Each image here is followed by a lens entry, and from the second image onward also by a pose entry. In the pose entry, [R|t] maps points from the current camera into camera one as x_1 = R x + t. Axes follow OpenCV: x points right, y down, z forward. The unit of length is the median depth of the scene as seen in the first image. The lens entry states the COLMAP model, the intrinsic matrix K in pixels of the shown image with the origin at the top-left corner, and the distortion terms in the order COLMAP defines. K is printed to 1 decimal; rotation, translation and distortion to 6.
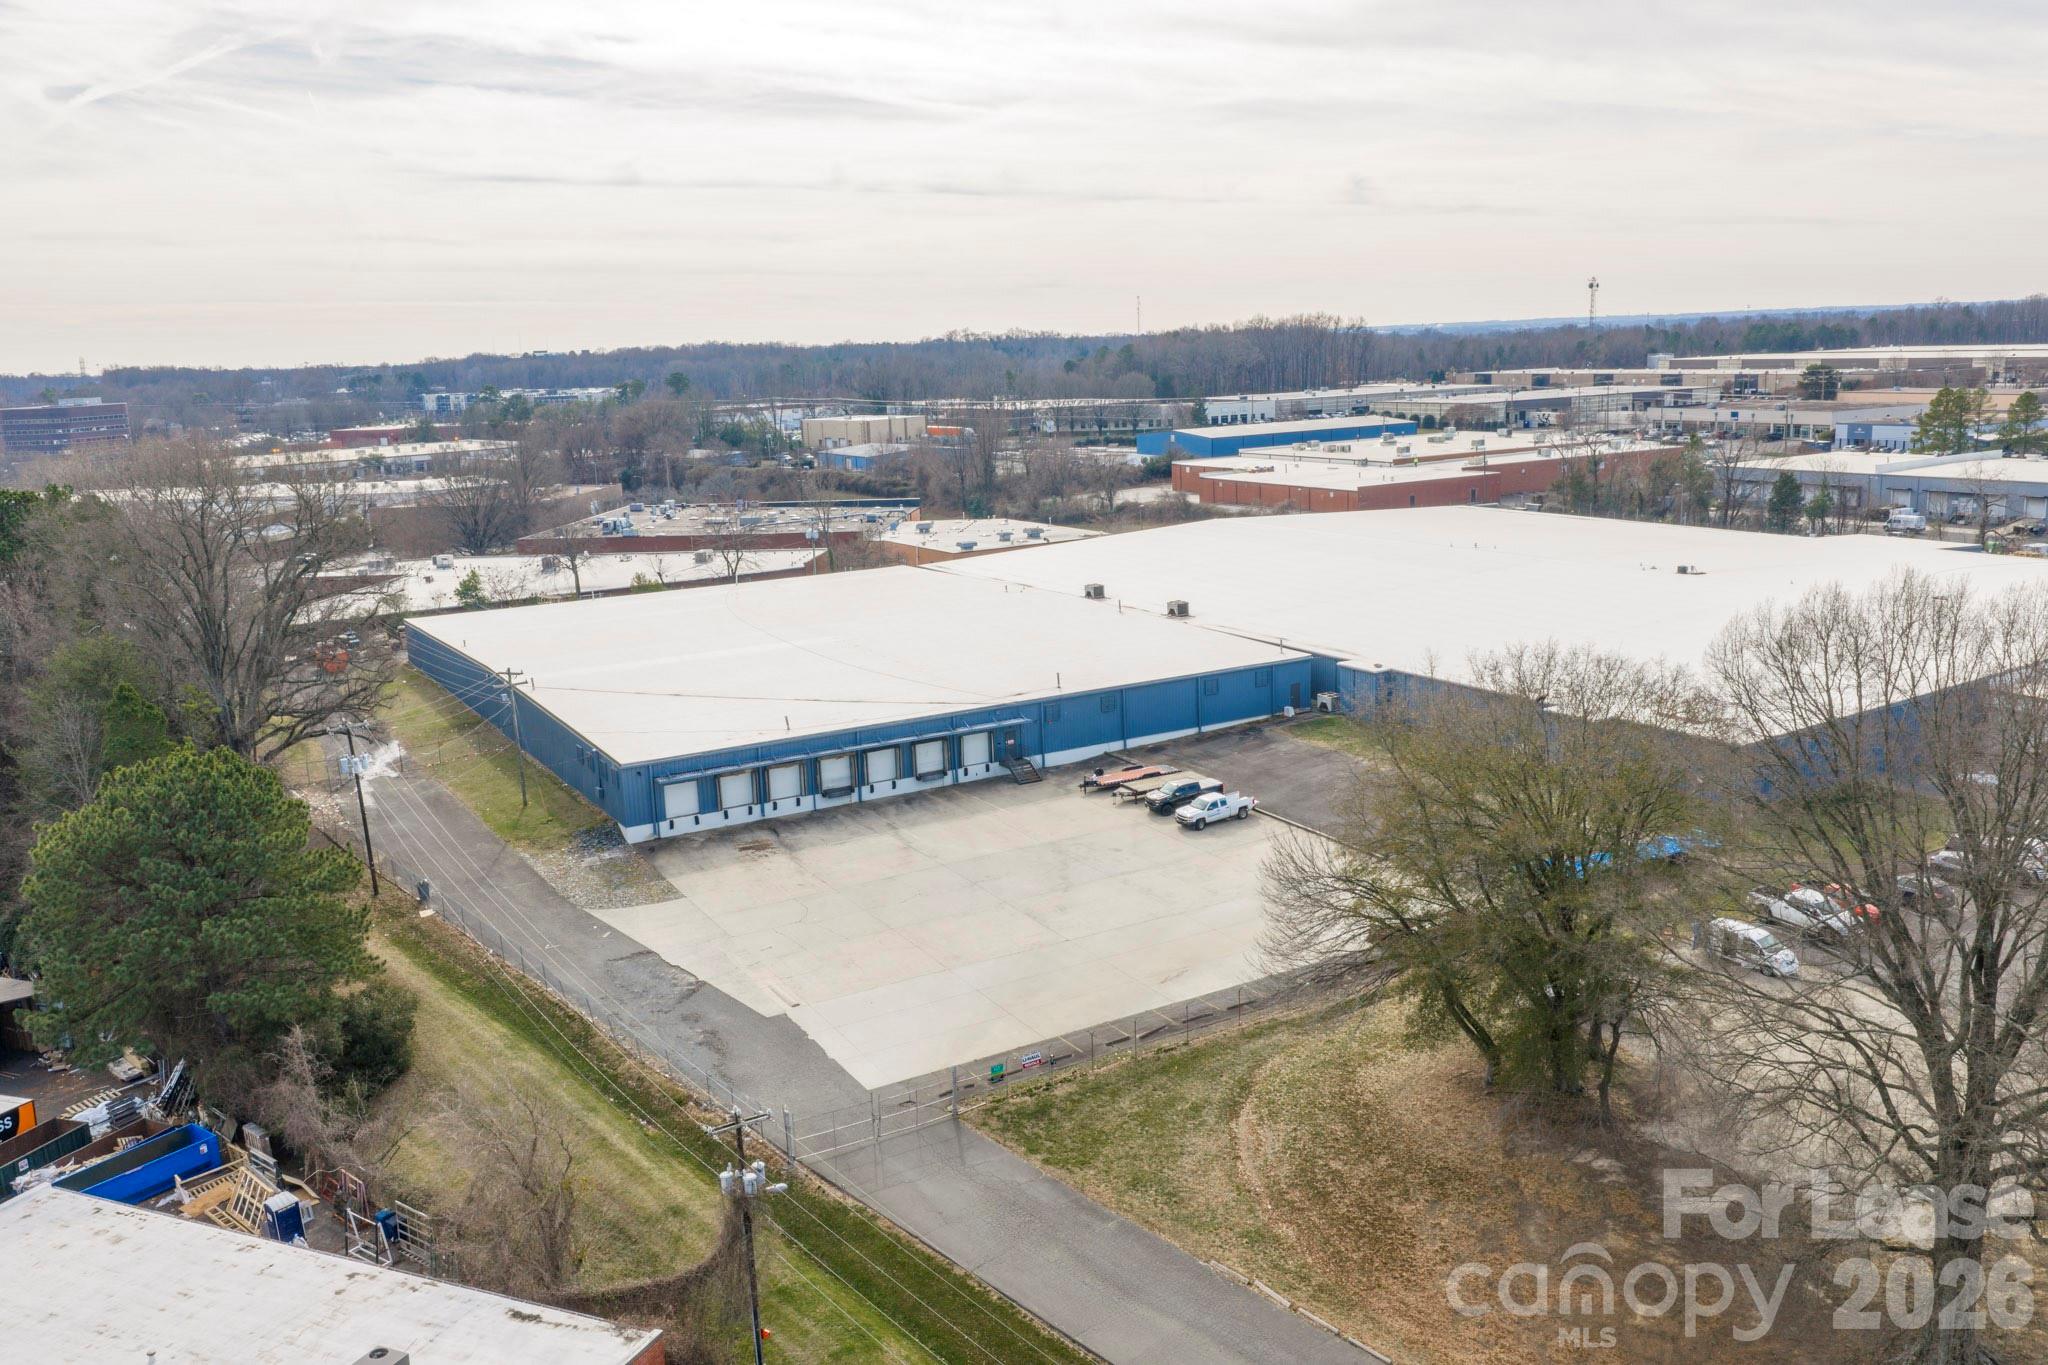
lens RADIAL K [[1706.7, 0, 1024.0], [0, 1706.7, 682.5], [0, 0, 1]] dist [0.031065, -0.060392]
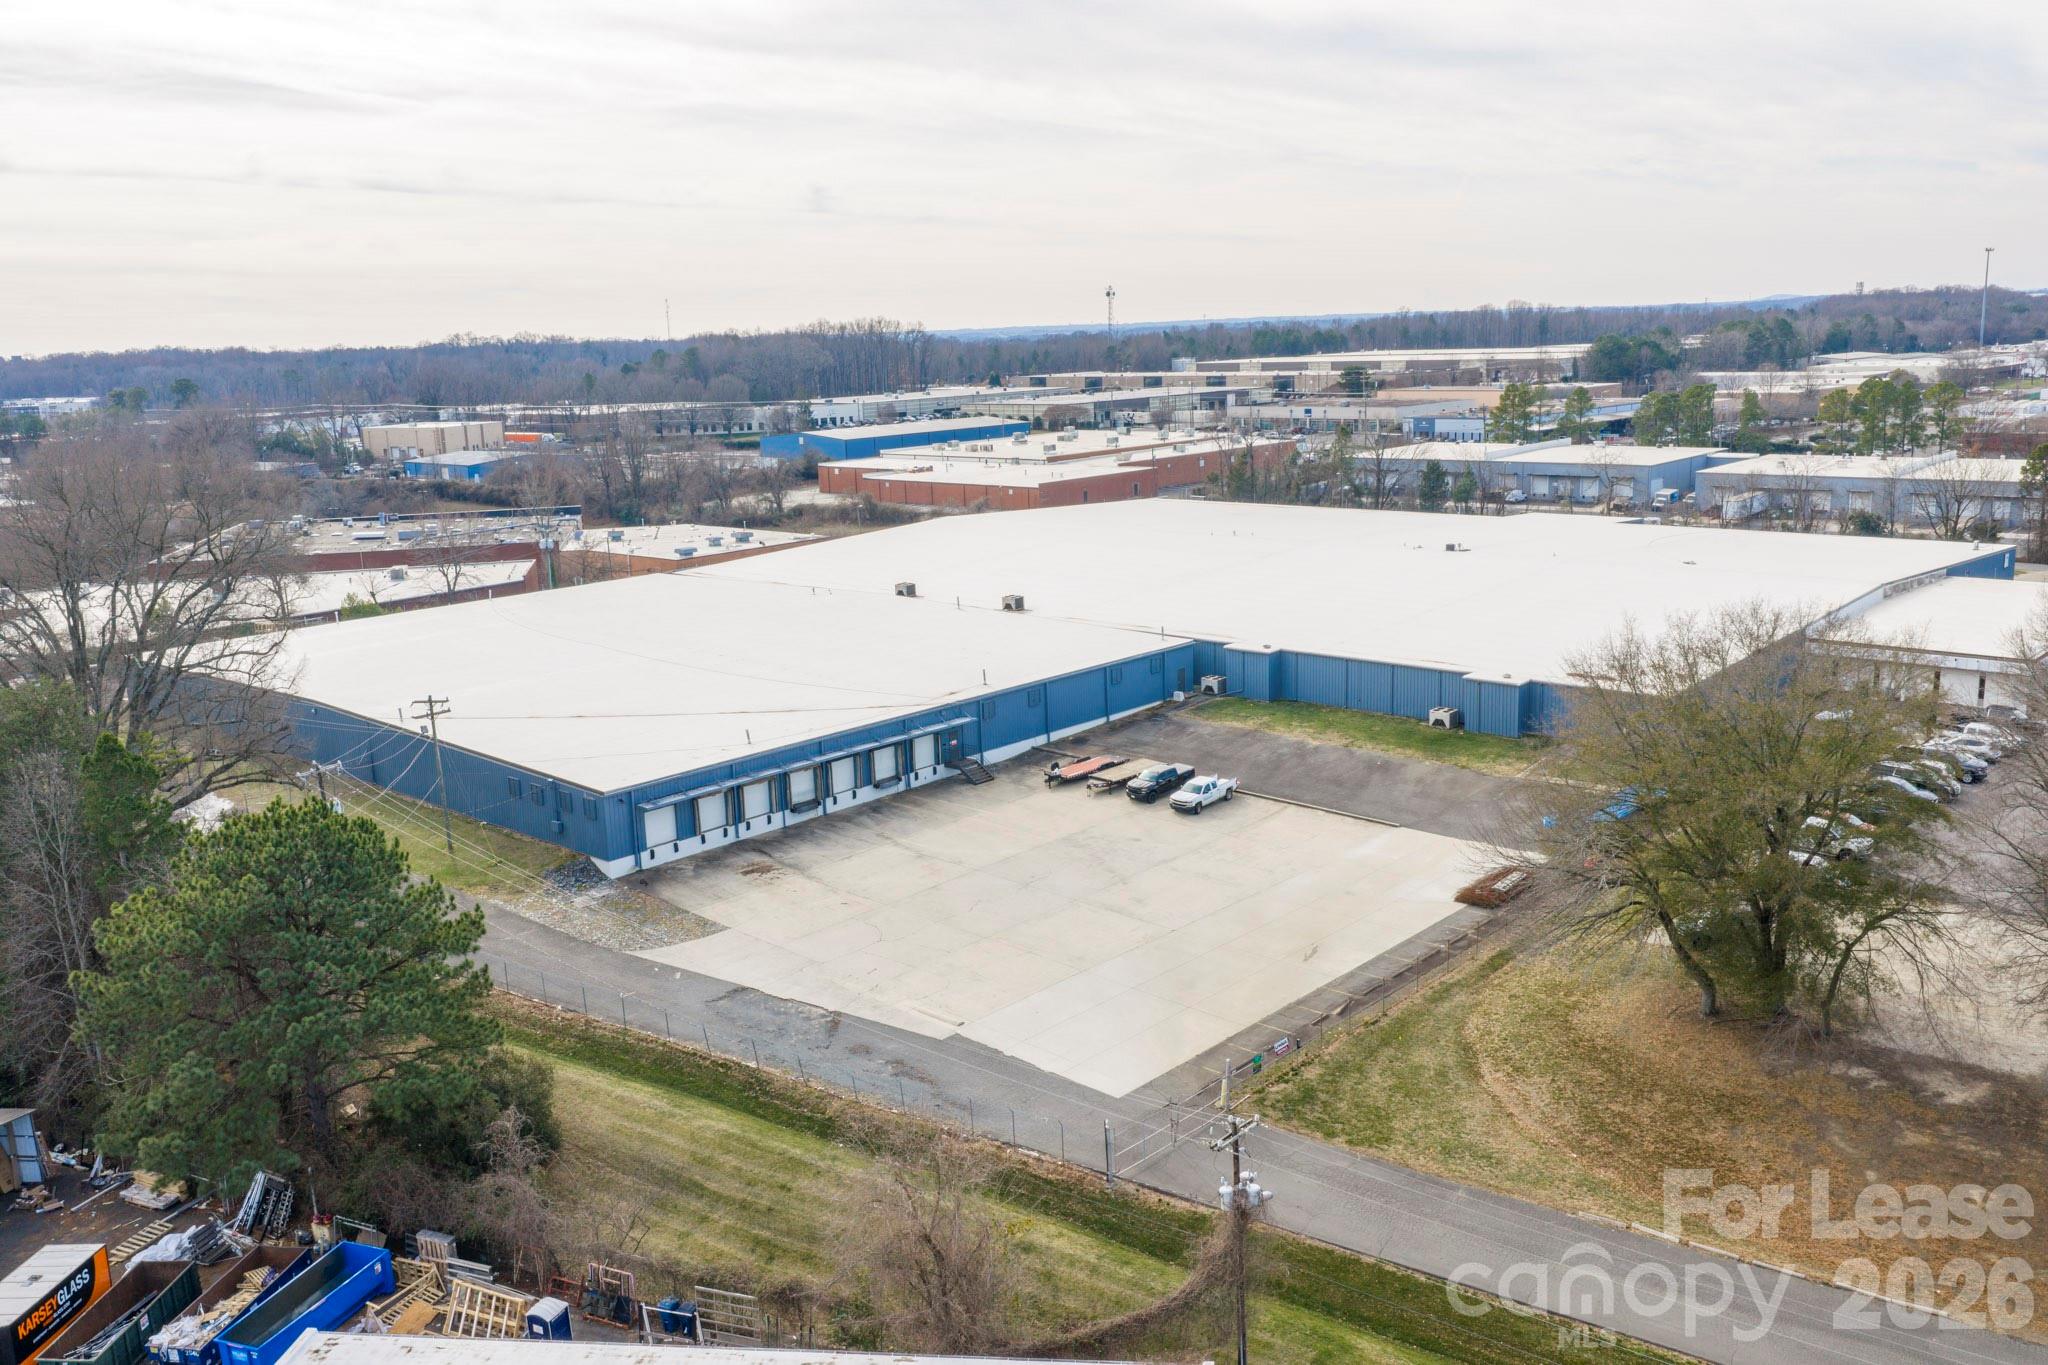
lens RADIAL K [[1706.7, 0, 1024.0], [0, 1706.7, 682.5], [0, 0, 1]] dist [0.031065, -0.060392]
pose [[0.954955, -0.056810, 0.291262, -0.256918], [0.058000, 0.998306, 0.004554, -0.001343], [-0.291028, 0.012544, 0.956632, 0.059038]]
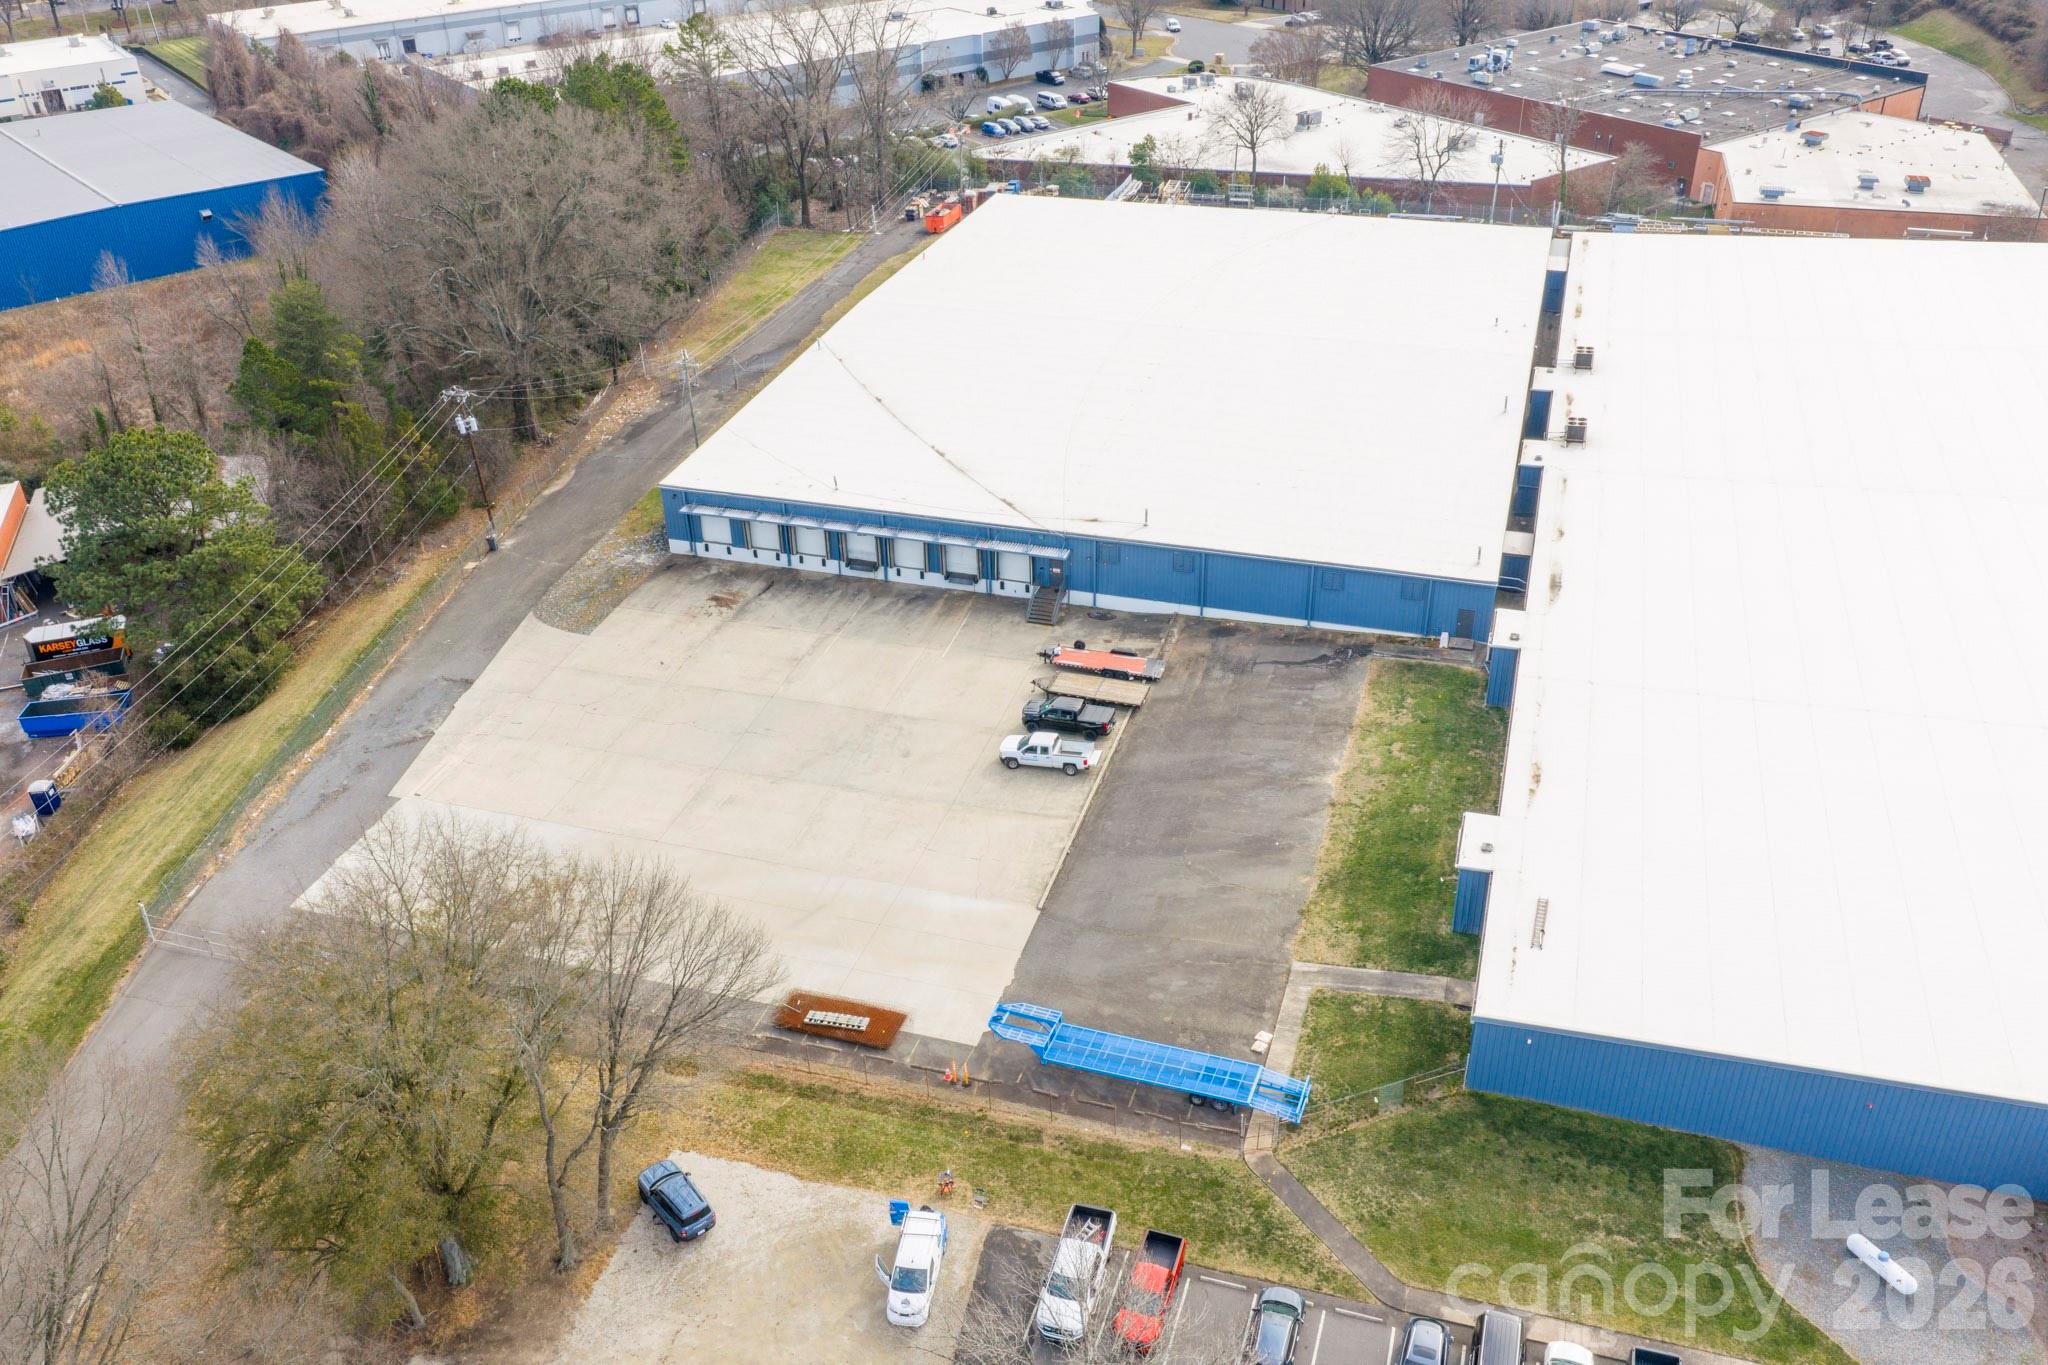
lens RADIAL K [[1706.7, 0, 1024.0], [0, 1706.7, 682.5], [0, 0, 1]] dist [0.031065, -0.060392]
pose [[0.680564, 0.400404, -0.613604, 0.574986], [-0.149938, 0.895855, 0.418285, -0.295581], [0.717183, -0.192667, 0.669722, 0.377753]]
